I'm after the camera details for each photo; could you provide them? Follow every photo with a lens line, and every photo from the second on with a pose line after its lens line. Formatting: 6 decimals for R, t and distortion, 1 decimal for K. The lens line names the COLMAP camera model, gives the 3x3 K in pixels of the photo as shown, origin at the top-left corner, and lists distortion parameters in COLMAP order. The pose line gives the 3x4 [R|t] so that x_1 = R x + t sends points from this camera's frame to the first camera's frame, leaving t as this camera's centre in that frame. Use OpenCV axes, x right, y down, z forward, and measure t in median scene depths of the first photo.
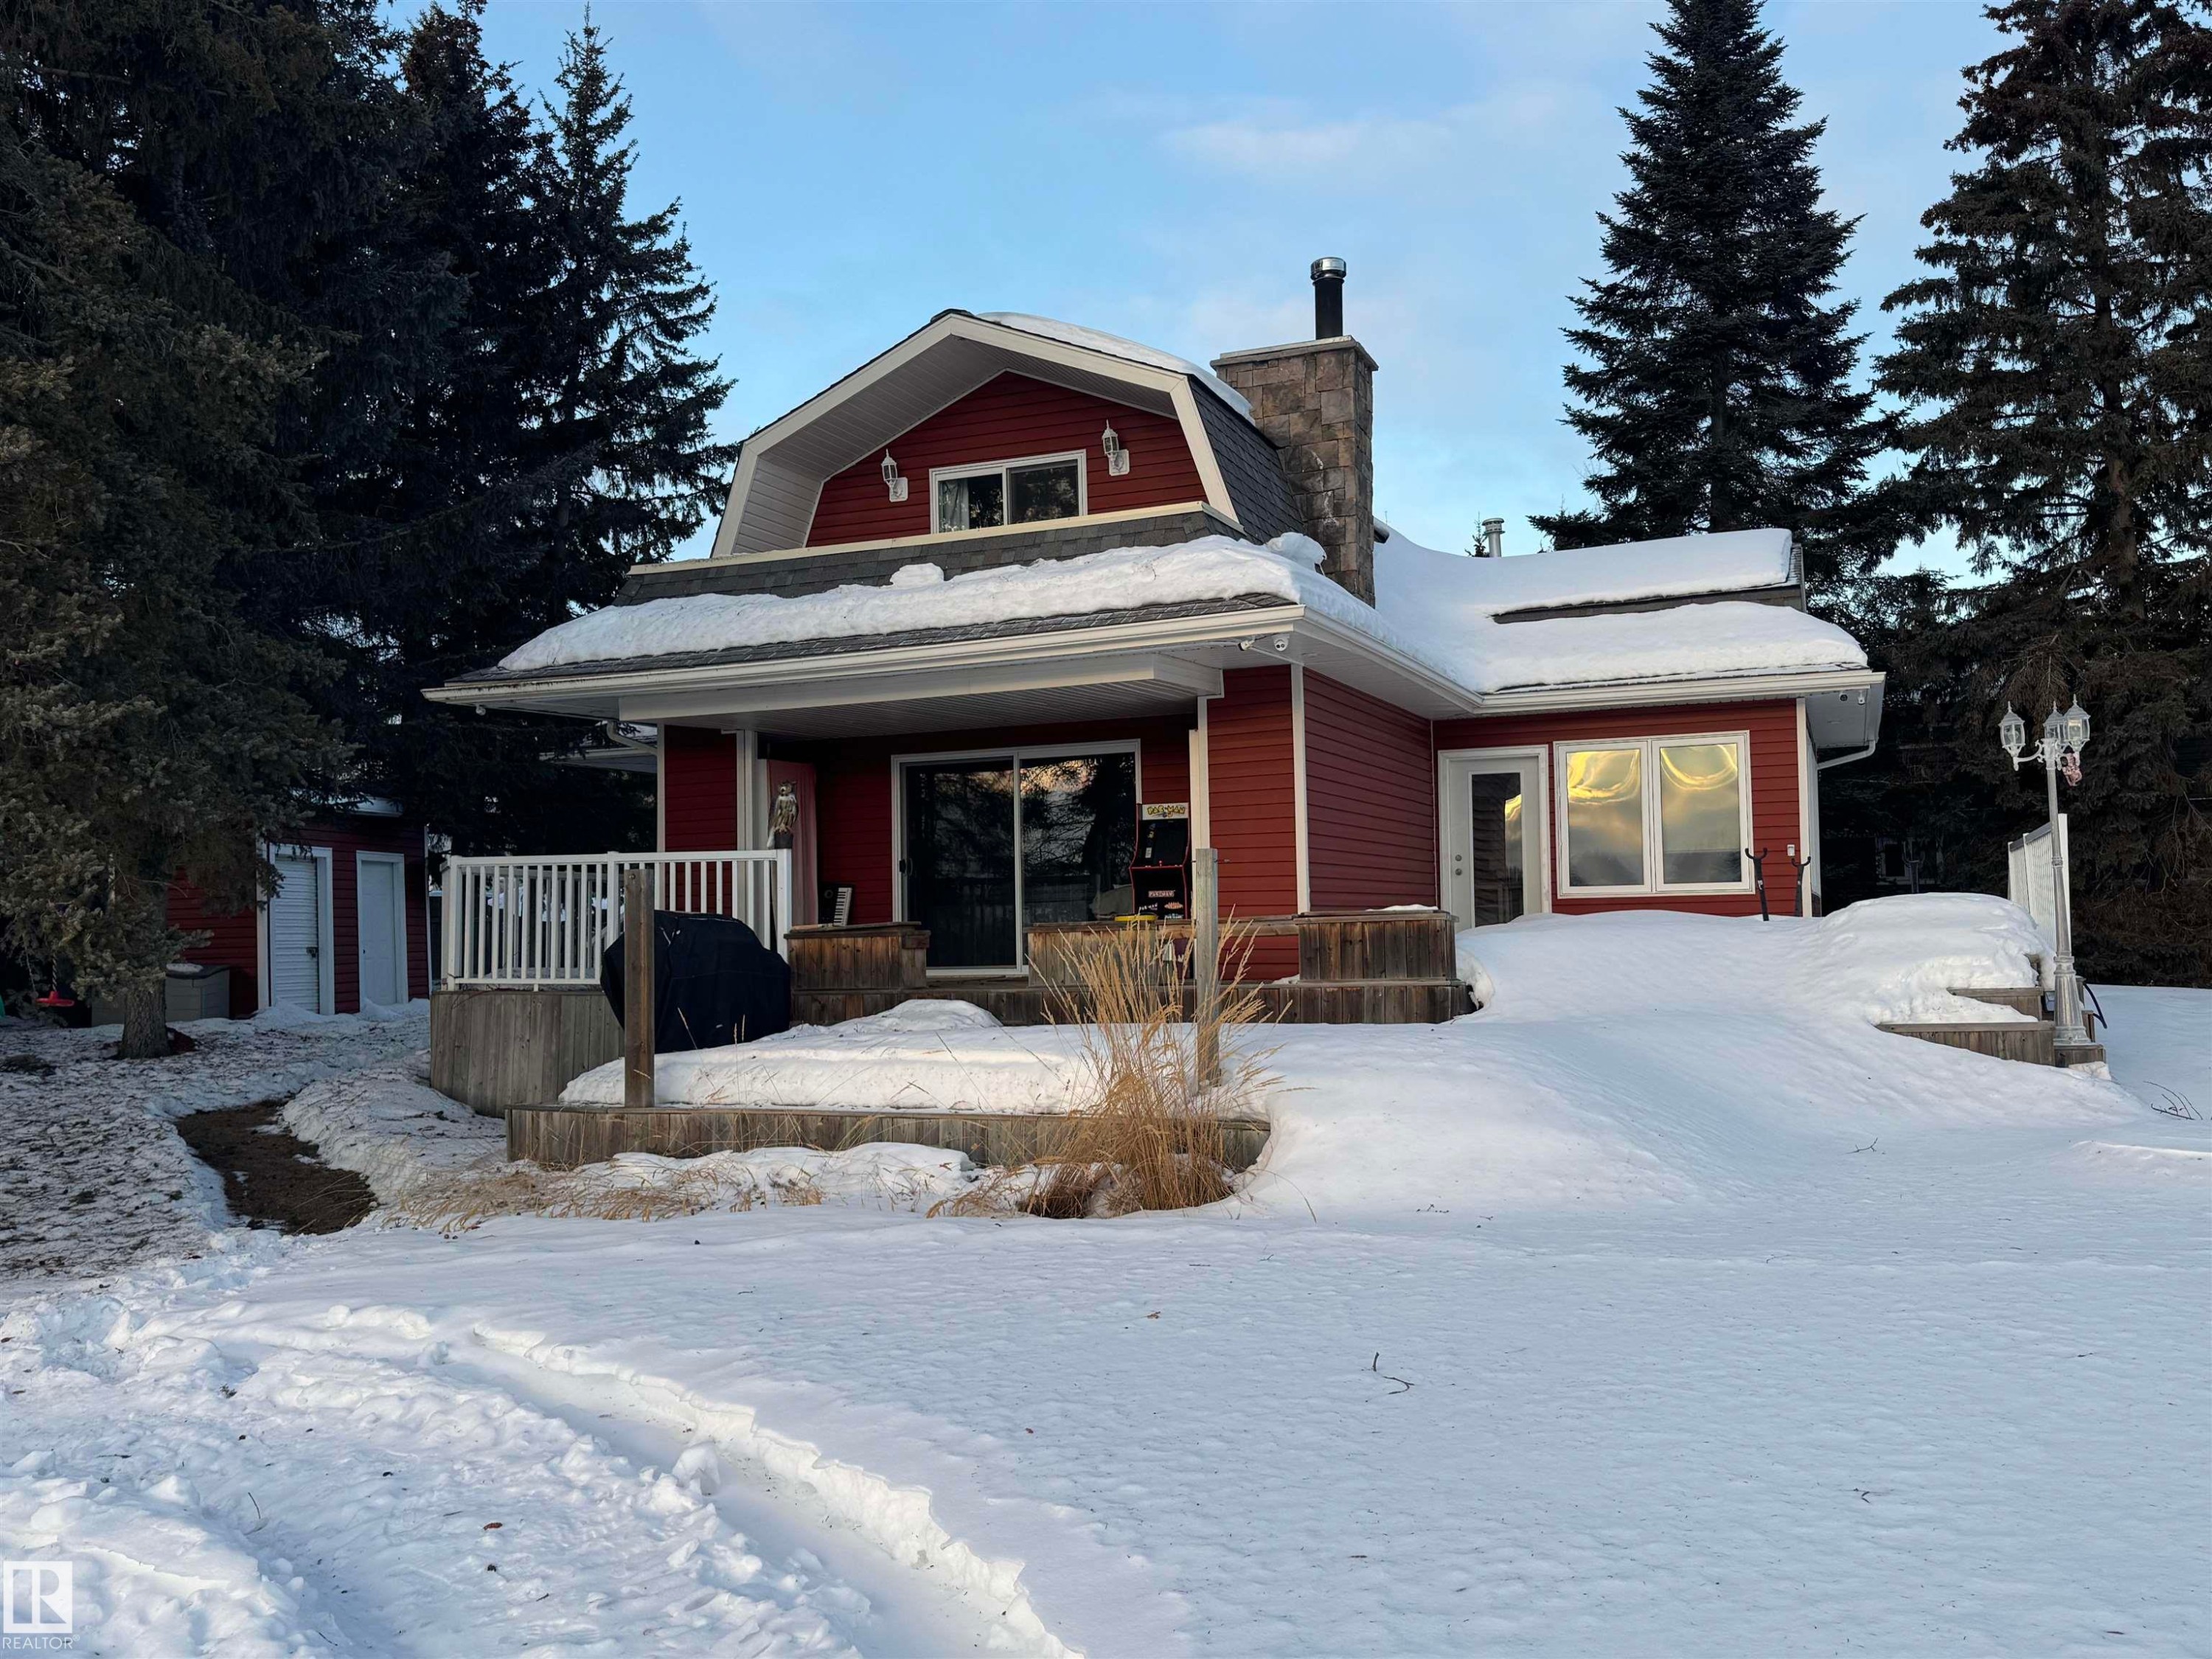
lens RADIAL K [[1780.2, 0, 1106.0], [0, 1780.2, 829.5], [0, 0, 1]] dist [0.169403, -0.332221]
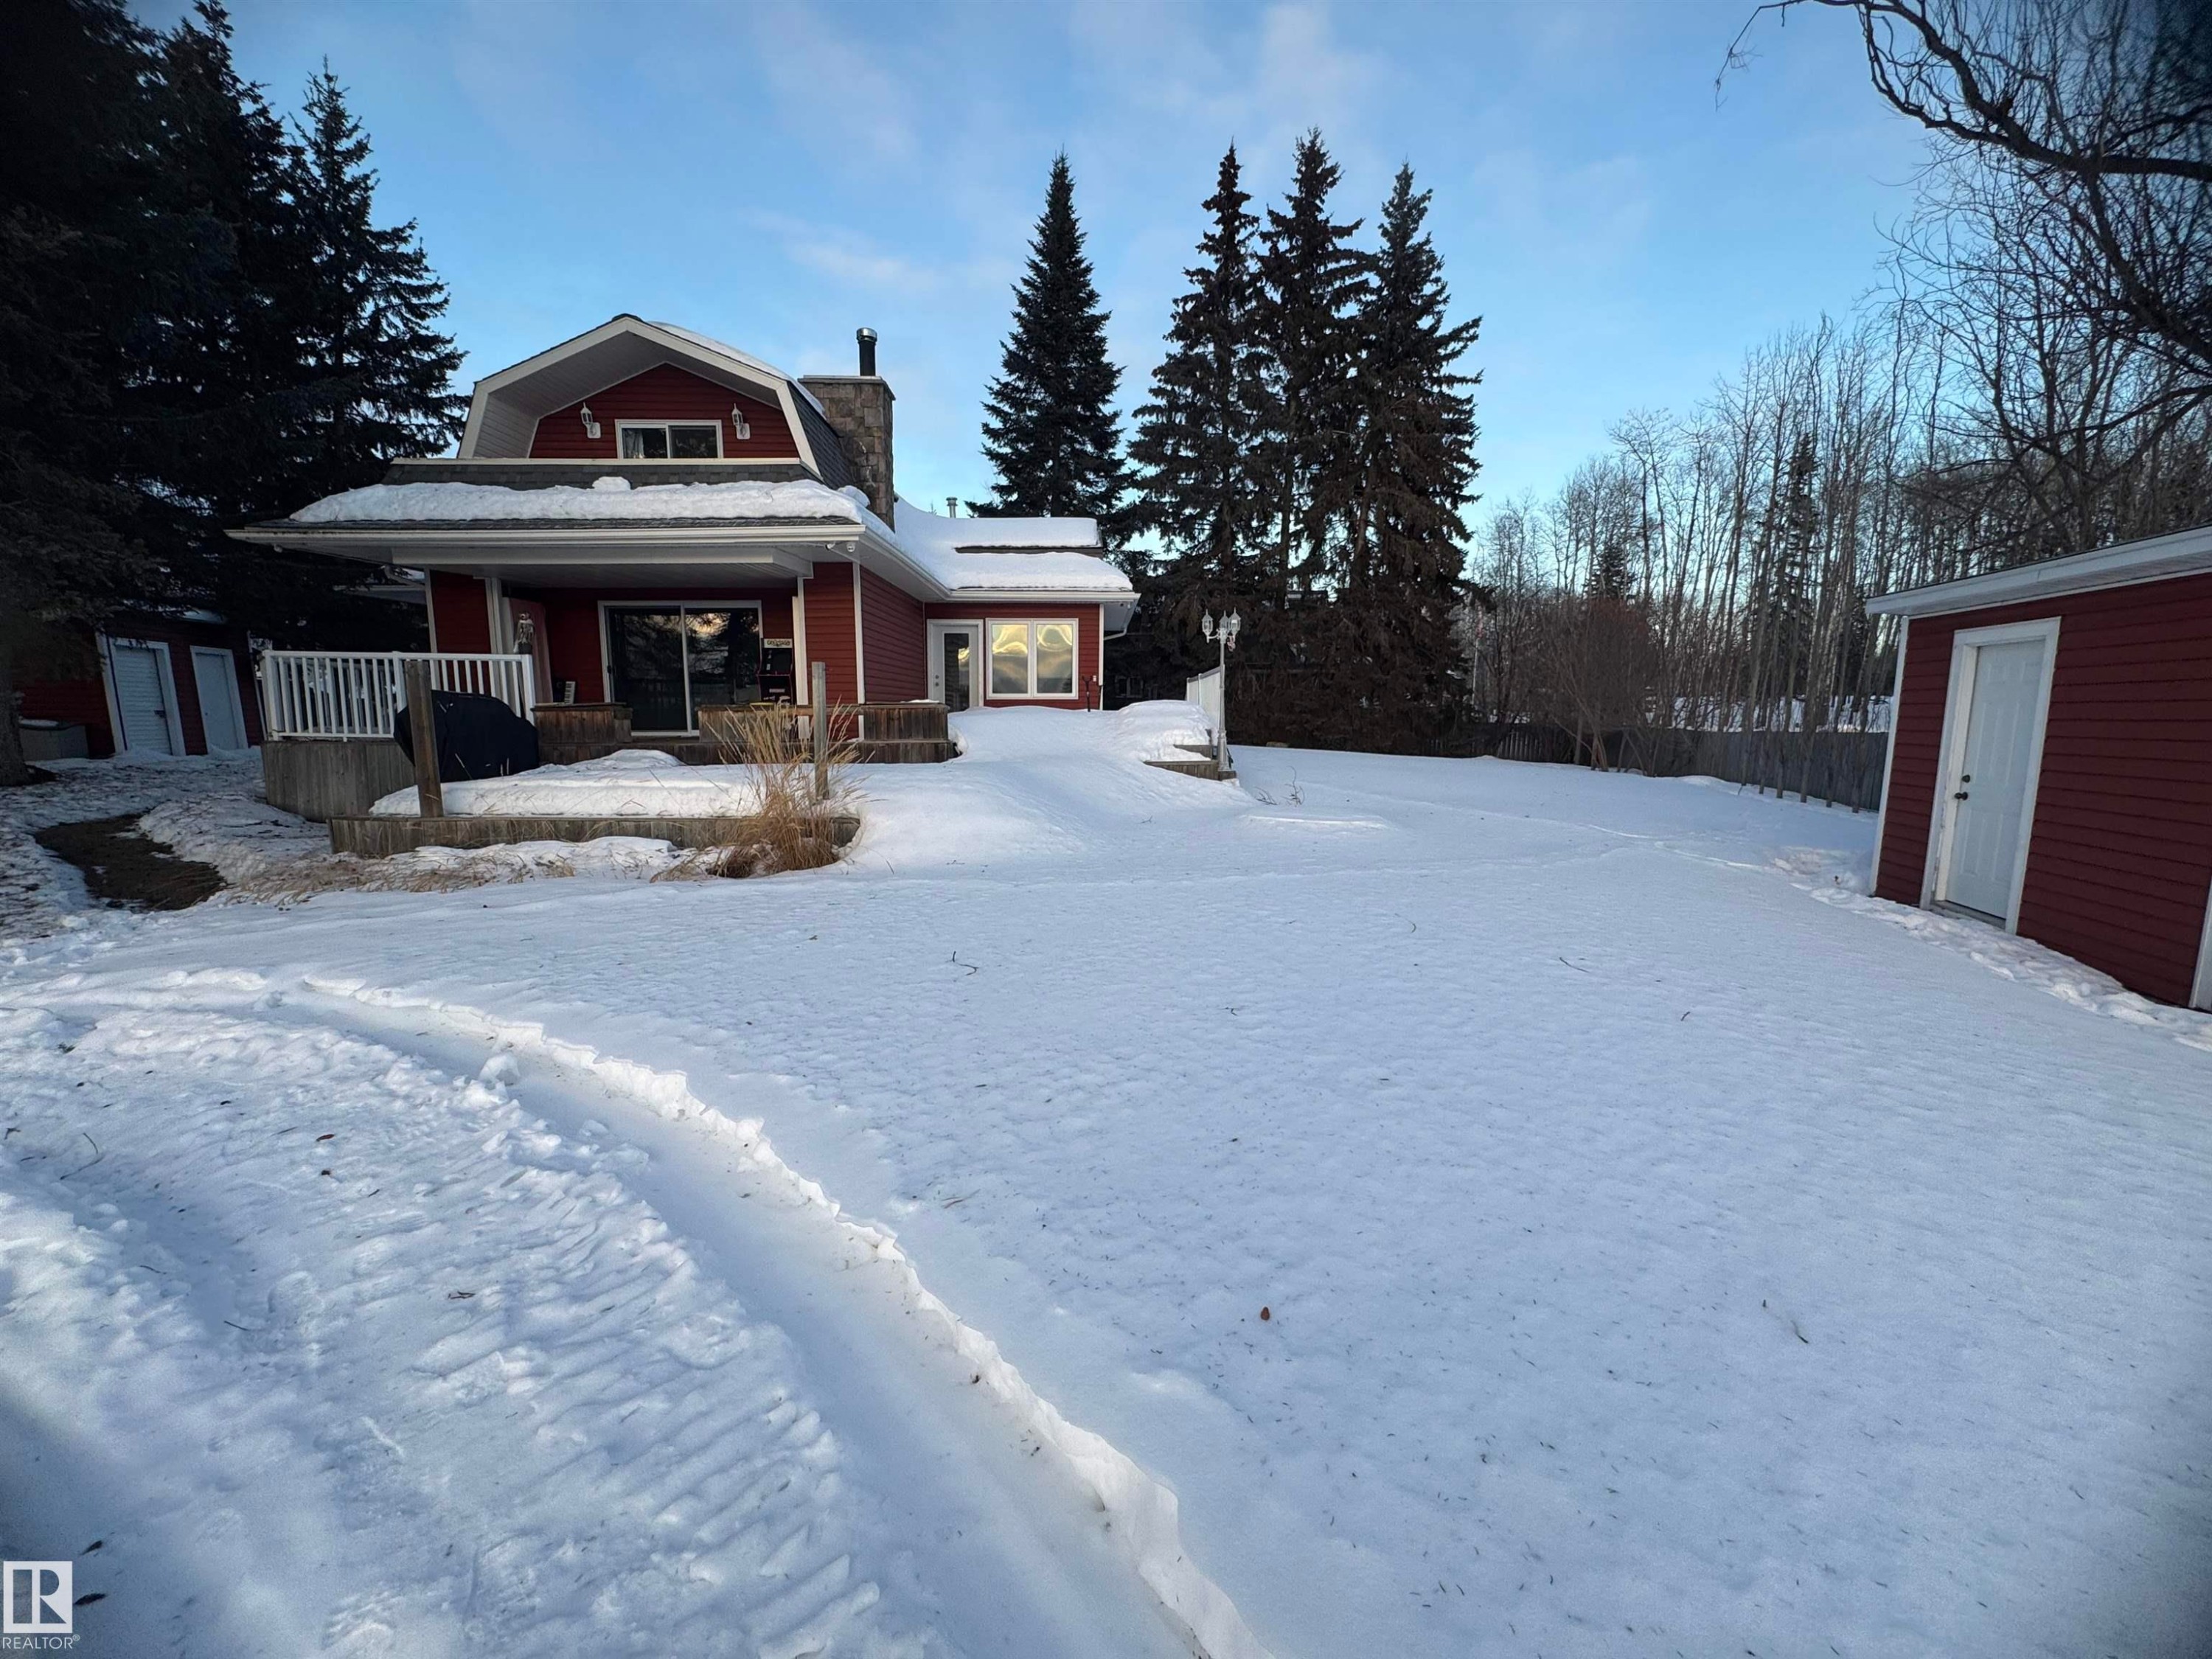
lens RADIAL K [[871.9, 0, 1101.1], [0, 871.9, 827.2], [0, 0, 1]] dist [-0.002500, 0.000220]
pose [[0.920204, -0.030740, 0.390230, -0.015646], [-0.040799, 0.983950, 0.173719, 0.006418], [-0.389307, -0.175778, 0.904181, 0.069332]]
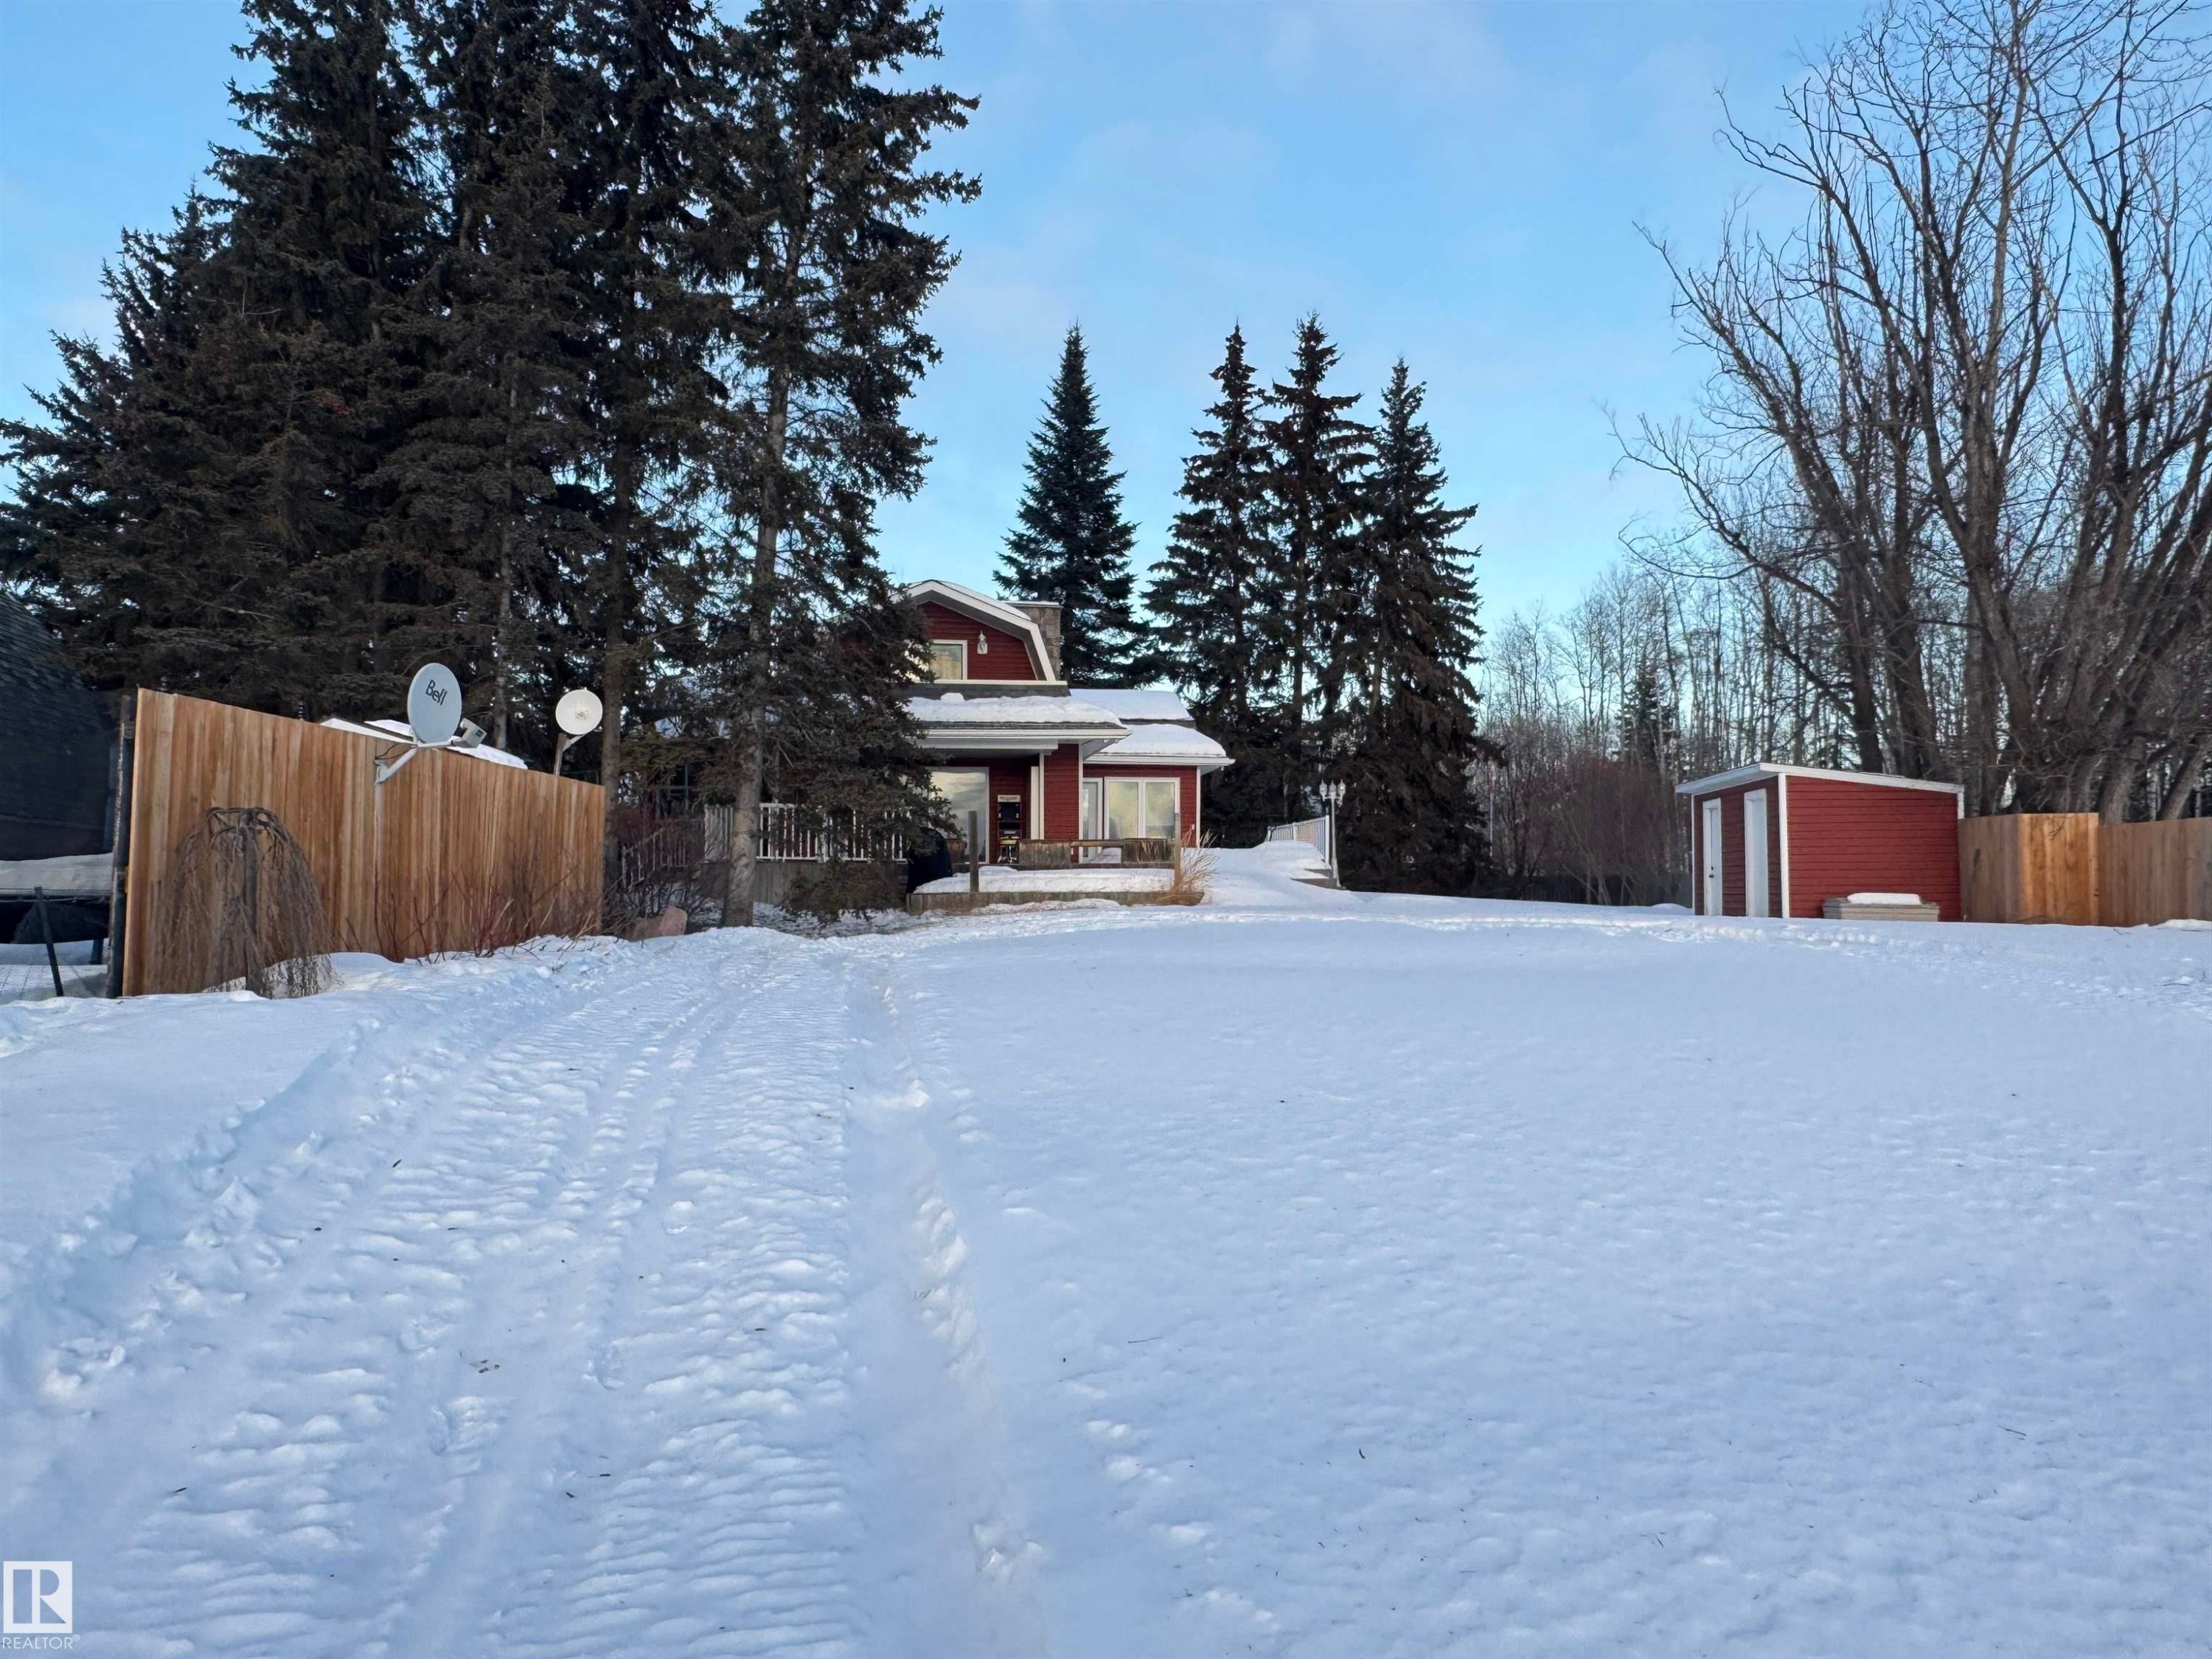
lens RADIAL K [[1430.2, 0, 1108.8], [0, 1430.2, 851.8], [0, 0, 1]] dist [-0.001623, -0.000401]
pose [[0.855990, 0.034357, 0.515849, -0.884513], [-0.045203, 0.998942, 0.008476, 0.041544], [-0.515012, -0.030574, 0.856637, -0.760893]]
